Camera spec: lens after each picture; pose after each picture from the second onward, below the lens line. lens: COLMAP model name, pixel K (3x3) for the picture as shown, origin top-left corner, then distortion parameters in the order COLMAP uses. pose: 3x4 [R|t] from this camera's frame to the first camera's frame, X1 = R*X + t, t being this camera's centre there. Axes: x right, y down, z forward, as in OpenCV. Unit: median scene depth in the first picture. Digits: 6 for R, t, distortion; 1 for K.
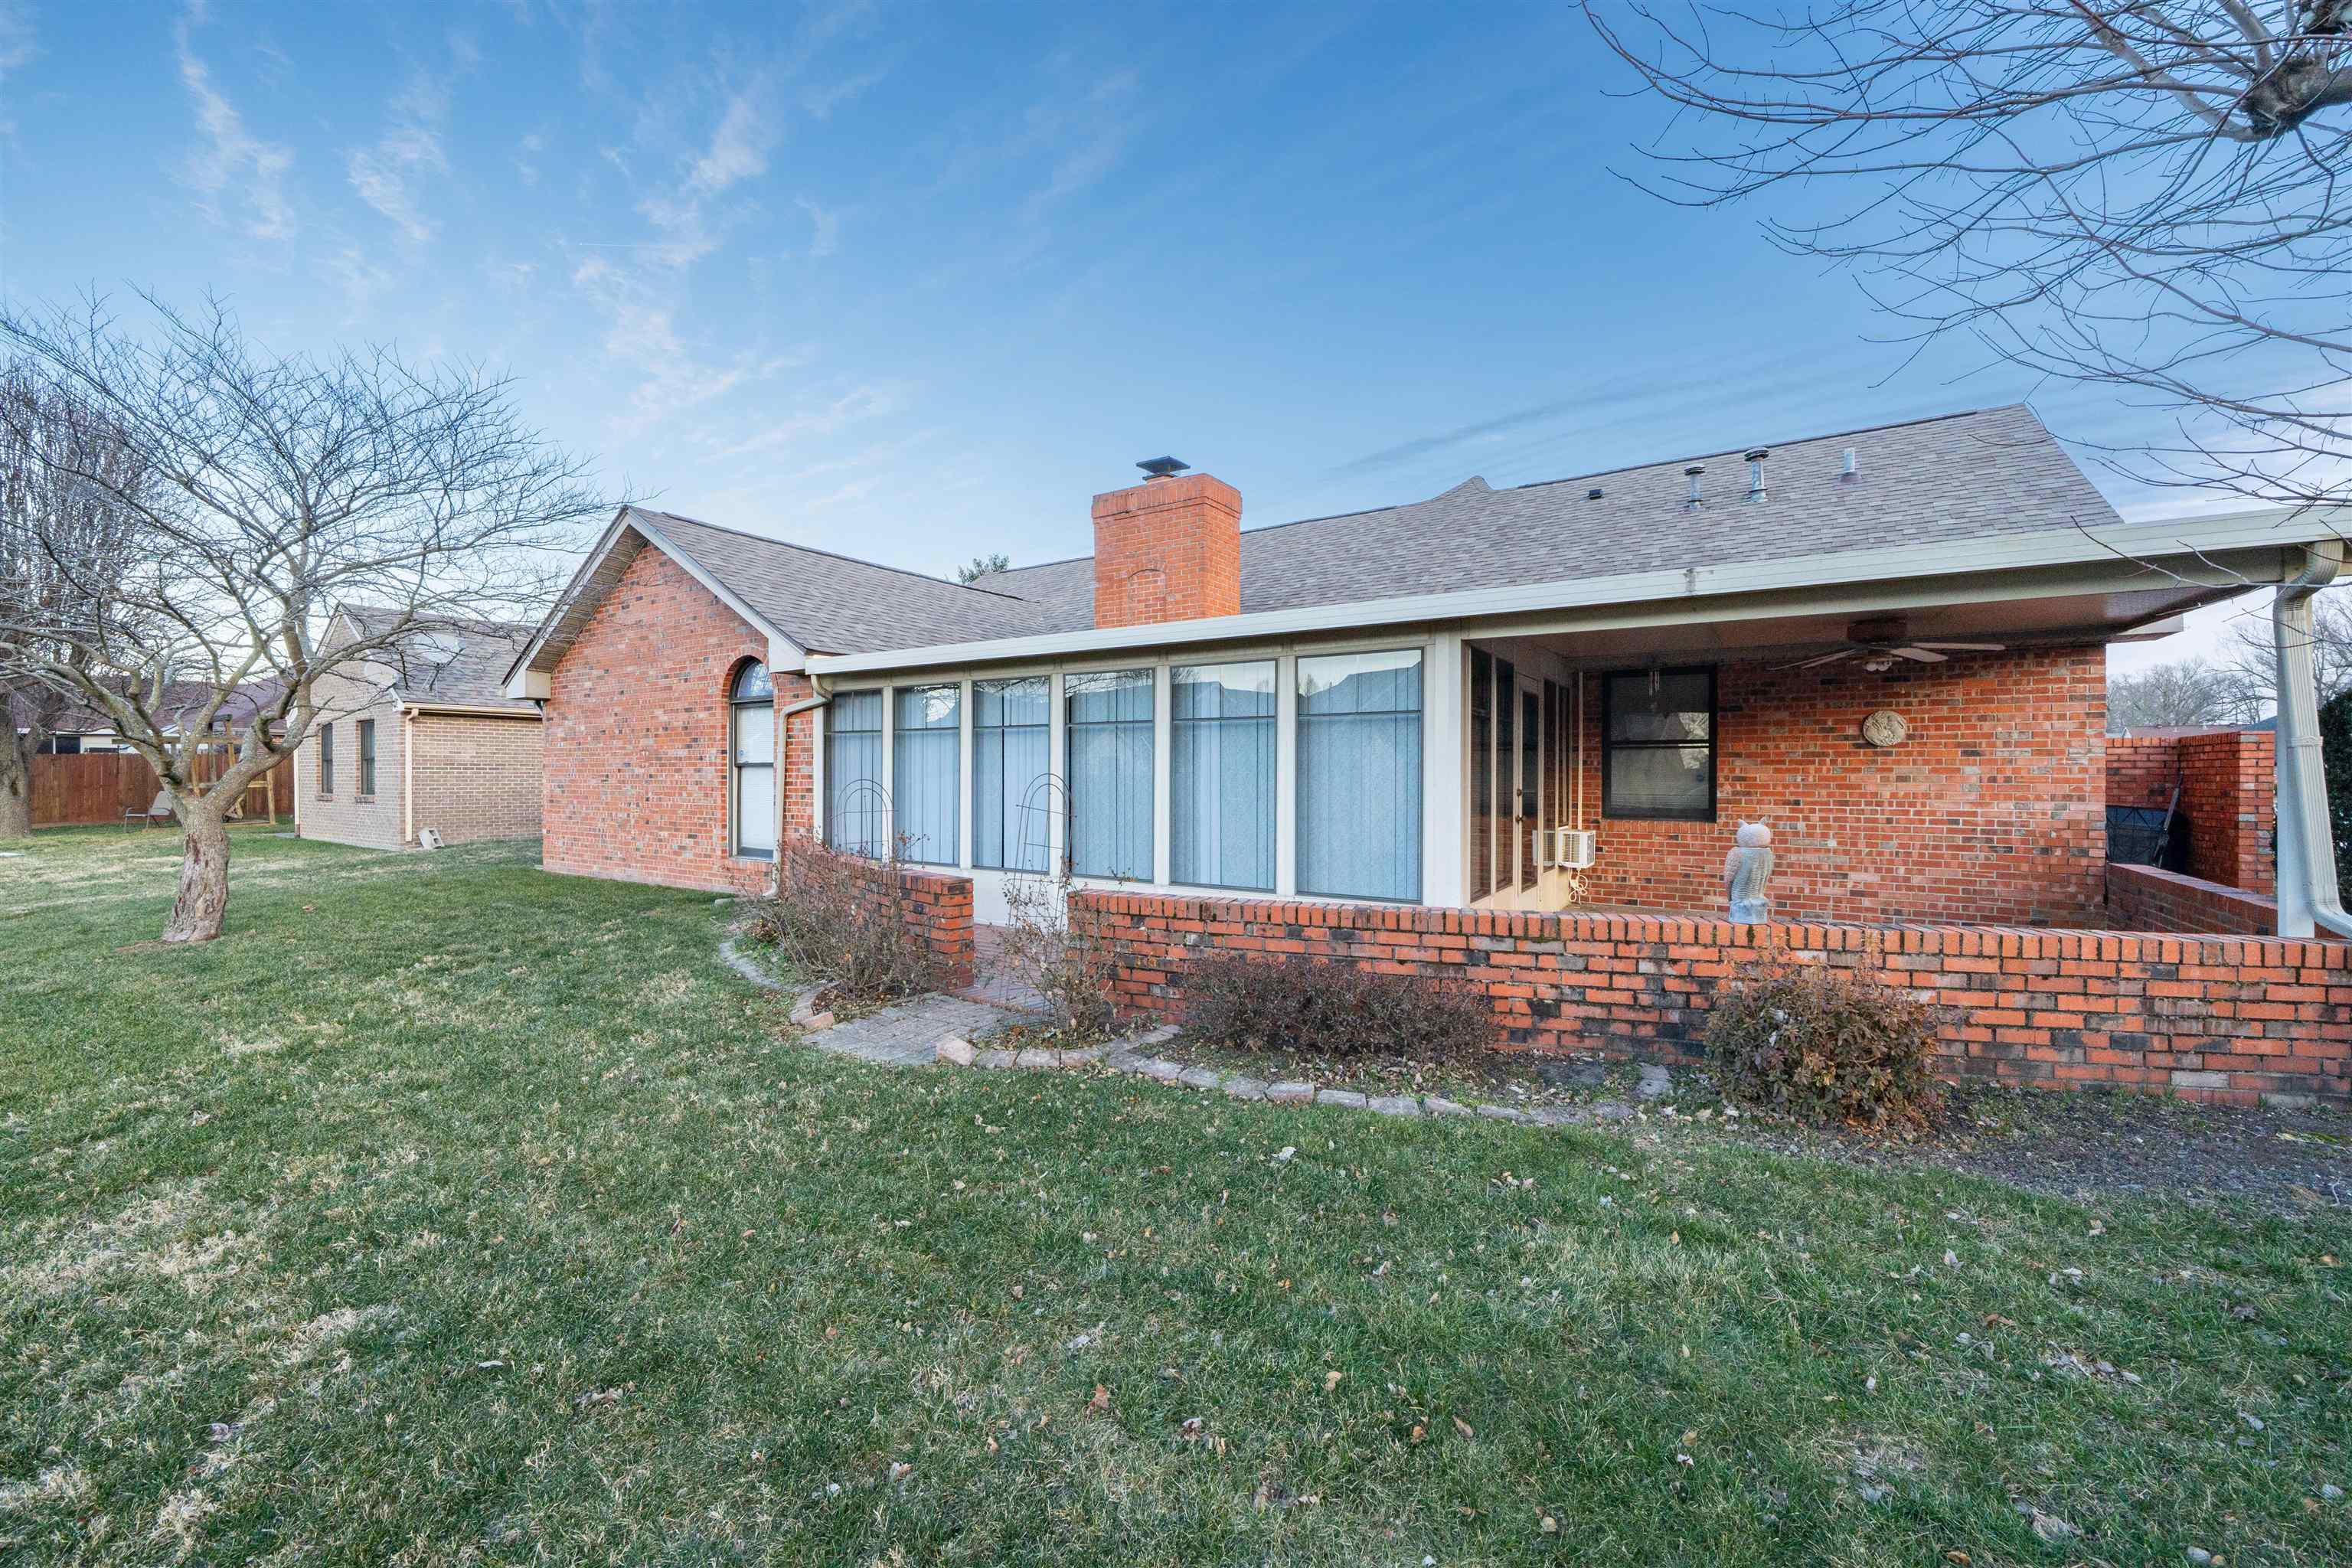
lens RADIAL K [[918.6, 0, 1168.0], [0, 918.6, 797.8], [0, 0, 1]] dist [0.001968, 0.000034]
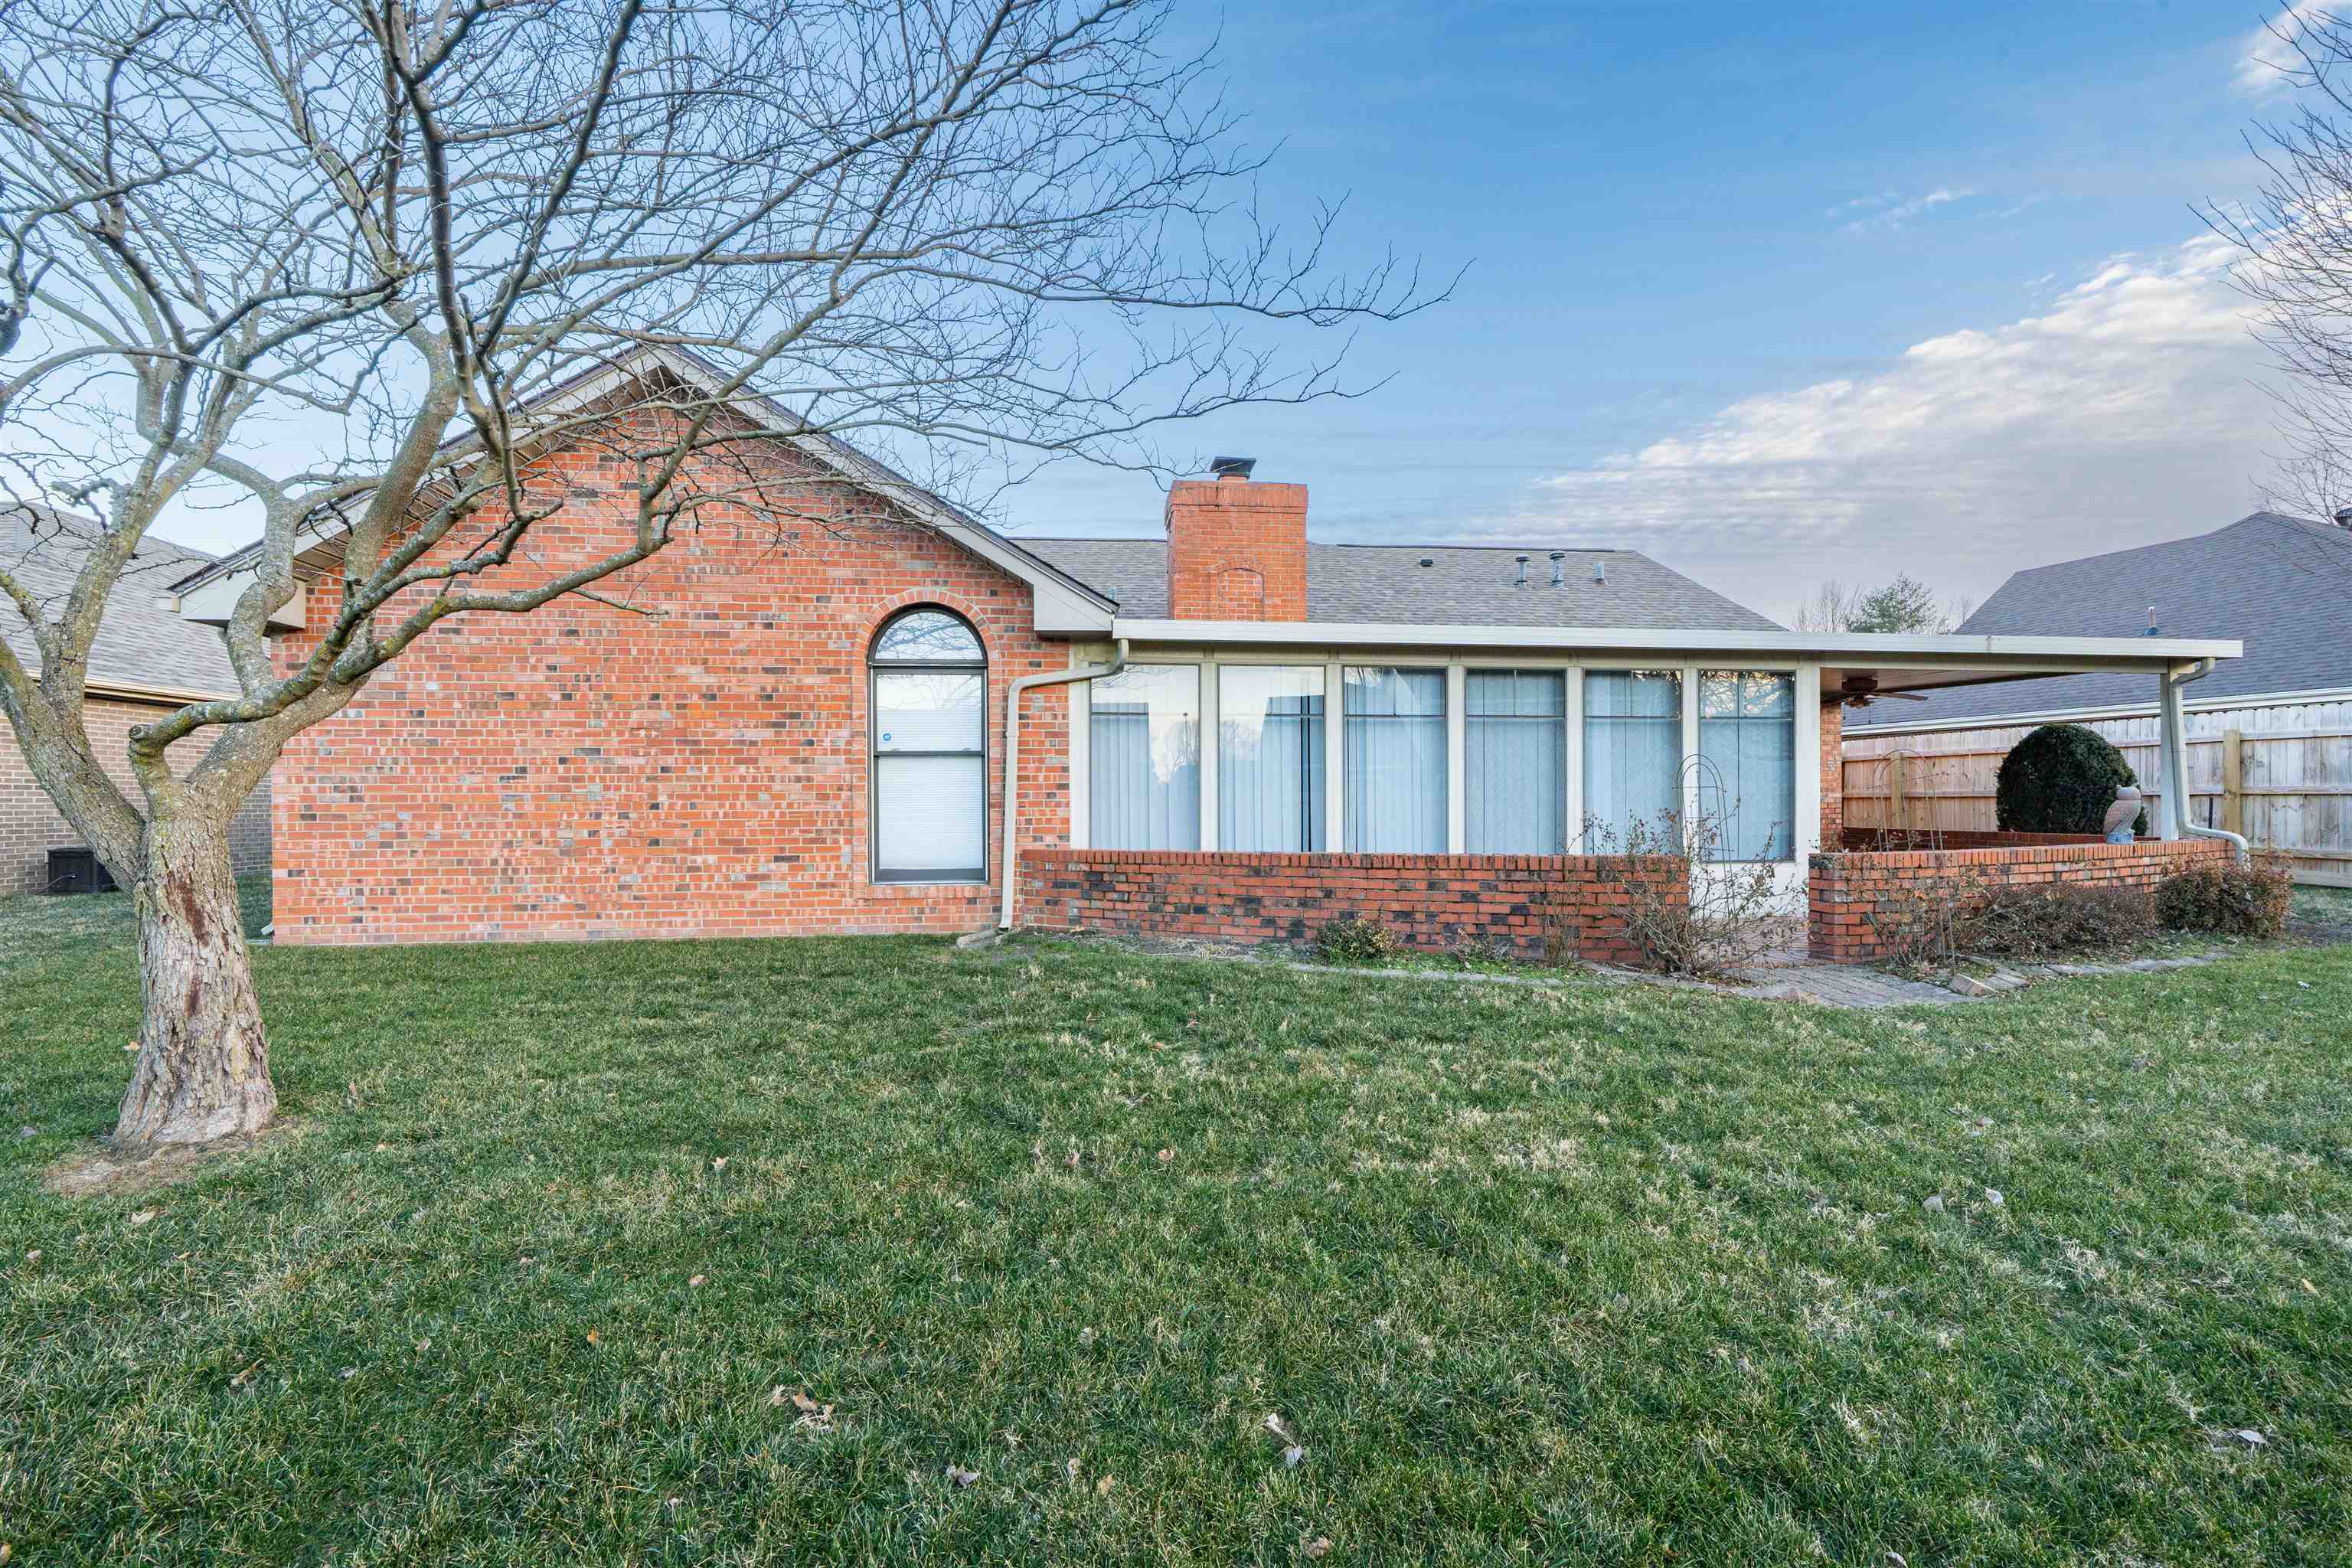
lens RADIAL K [[918.6, 0, 1168.0], [0, 918.6, 797.8], [0, 0, 1]] dist [0.001968, 0.000034]
pose [[0.776097, -0.001029, 0.630613, -0.760689], [0.017767, 0.999637, -0.020234, 0.017609], [-0.630364, 0.026908, 0.775833, 0.314511]]
